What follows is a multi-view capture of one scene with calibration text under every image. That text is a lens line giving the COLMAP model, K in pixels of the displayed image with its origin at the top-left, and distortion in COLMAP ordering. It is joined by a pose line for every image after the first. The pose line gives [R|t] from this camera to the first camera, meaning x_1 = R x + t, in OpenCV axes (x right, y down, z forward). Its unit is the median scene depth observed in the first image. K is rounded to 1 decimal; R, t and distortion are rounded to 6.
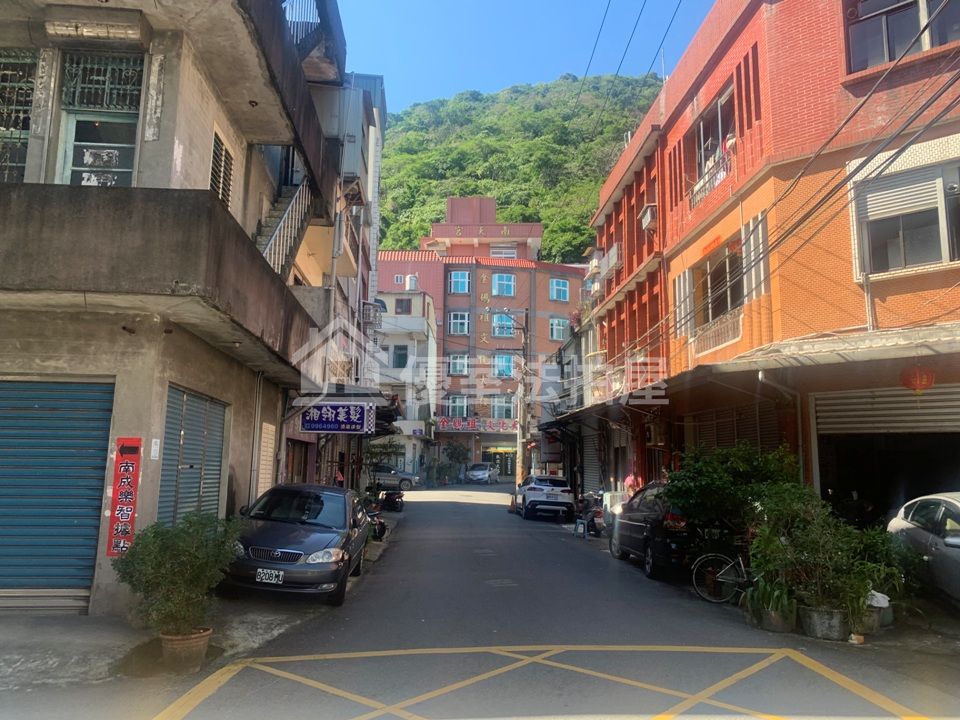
lens RADIAL K [[733.6, 0, 476.6], [0, 733.6, 357.7], [0, 0, 1]] dist [0.011059, -0.008476]
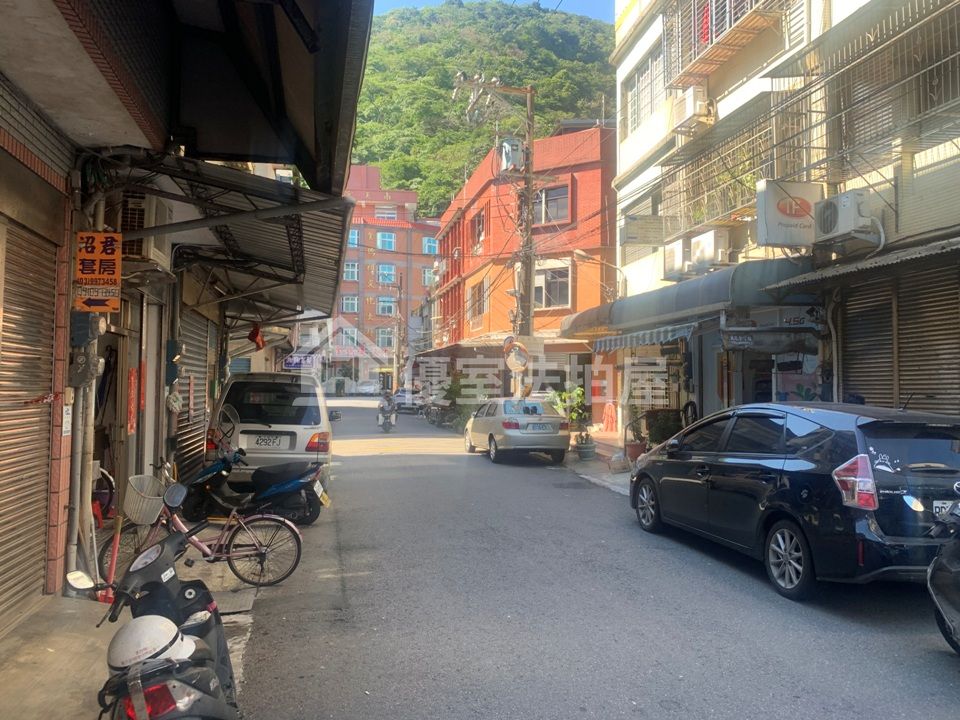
lens RADIAL K [[729.3, 0, 485.0], [0, 729.3, 355.1], [0, 0, 1]] dist [0.040031, -0.069357]
pose [[0.986384, -0.001568, 0.164451, -0.001546], [-0.016528, 0.993947, 0.108613, -0.027866], [-0.163625, -0.109852, 0.980387, -0.184856]]
